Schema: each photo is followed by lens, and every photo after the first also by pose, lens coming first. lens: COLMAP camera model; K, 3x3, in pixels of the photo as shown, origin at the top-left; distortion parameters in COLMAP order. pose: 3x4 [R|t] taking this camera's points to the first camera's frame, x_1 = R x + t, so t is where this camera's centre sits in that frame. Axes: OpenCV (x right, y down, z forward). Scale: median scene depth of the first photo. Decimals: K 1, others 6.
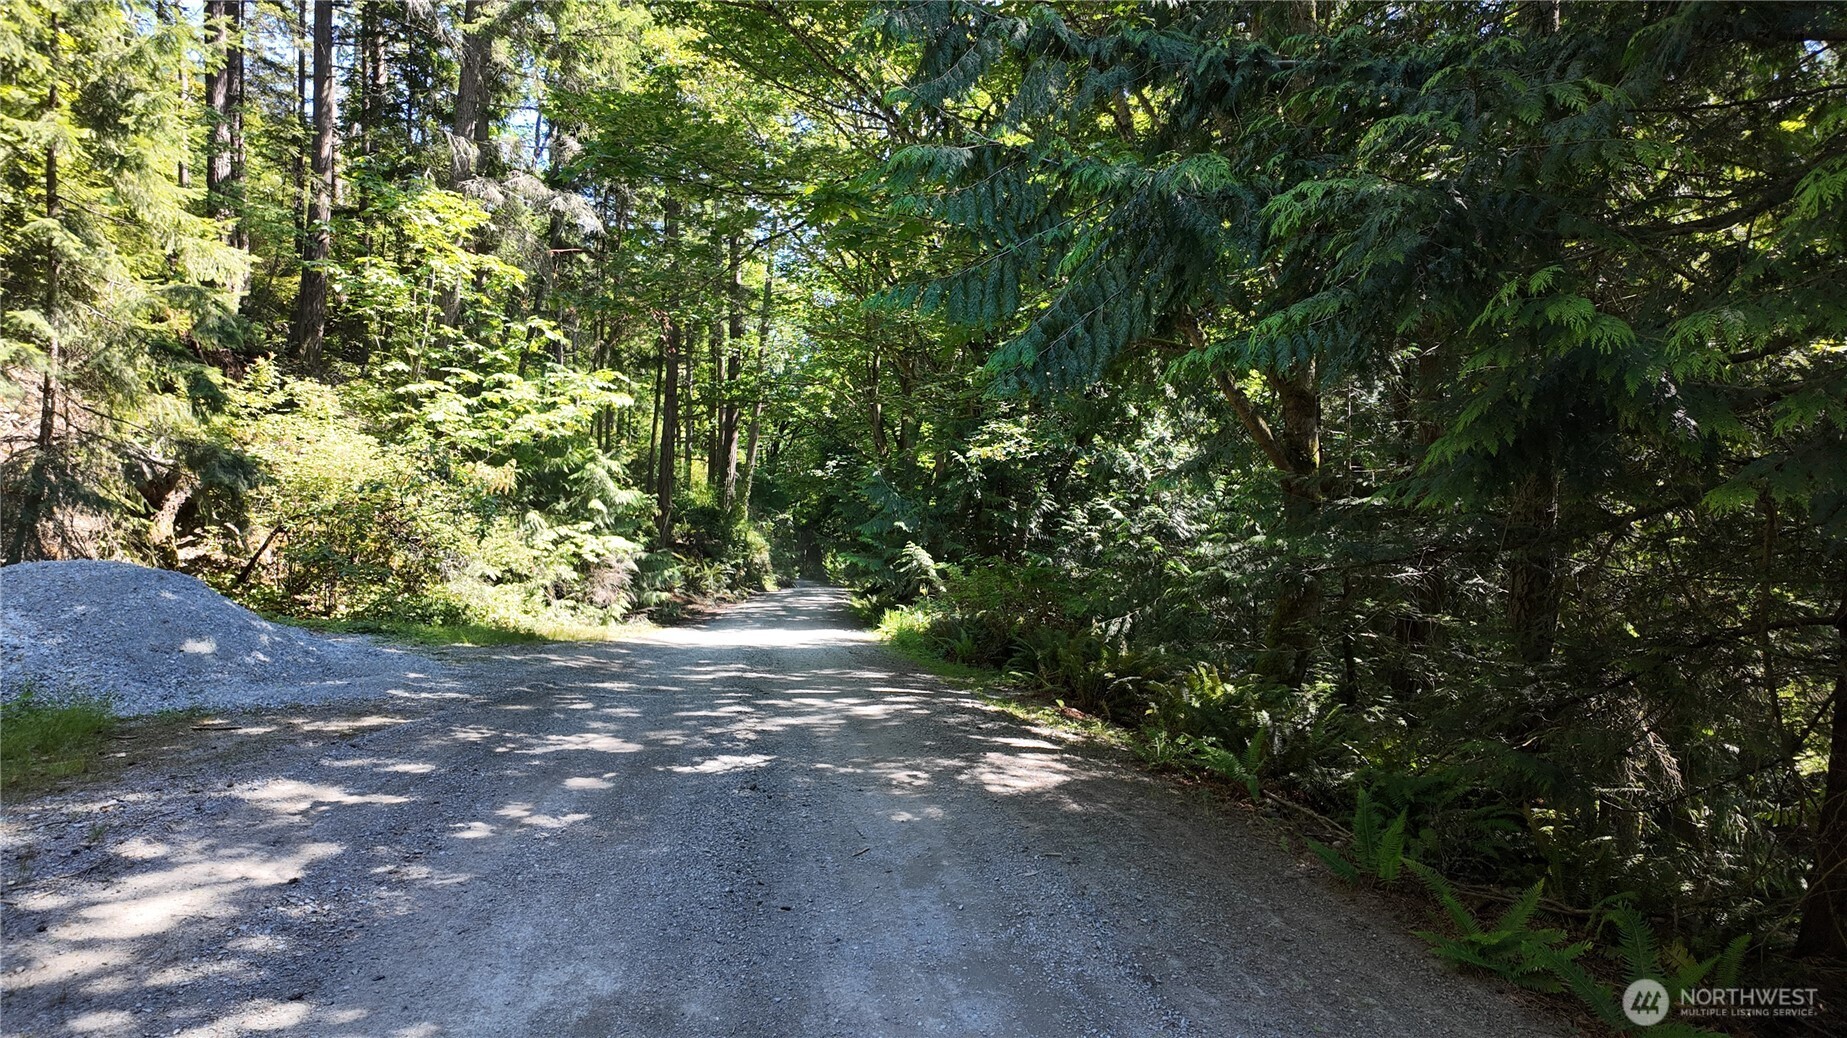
lens RADIAL K [[1072.0, 0, 923.3], [0, 1072.0, 516.2], [0, 0, 1]] dist [-0.005567, 0.004779]
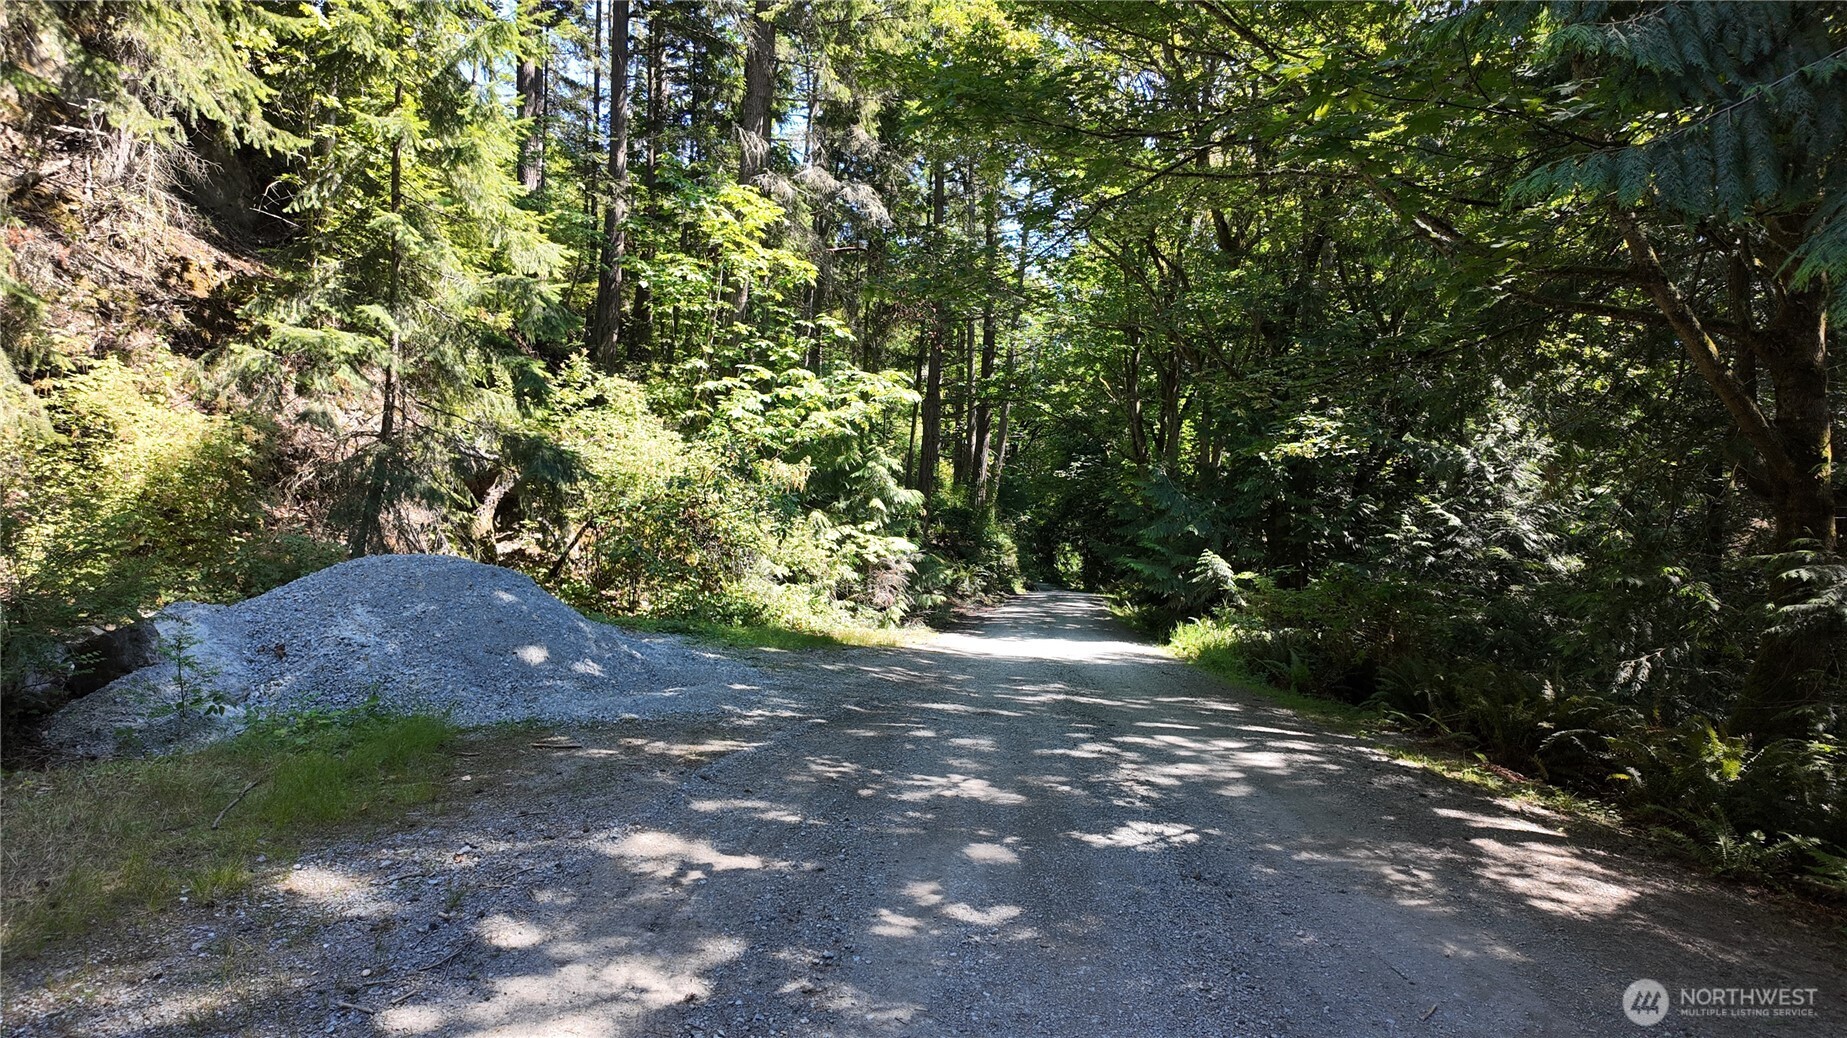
lens RADIAL K [[1033.3, 0, 916.3], [0, 1033.3, 515.4], [0, 0, 1]] dist [0.043480, -0.052818]
pose [[0.978671, 0.014000, -0.204955, -0.100797], [-0.014658, 0.999891, -0.001697, 0.000494], [0.204909, 0.004665, 0.978770, 0.109969]]
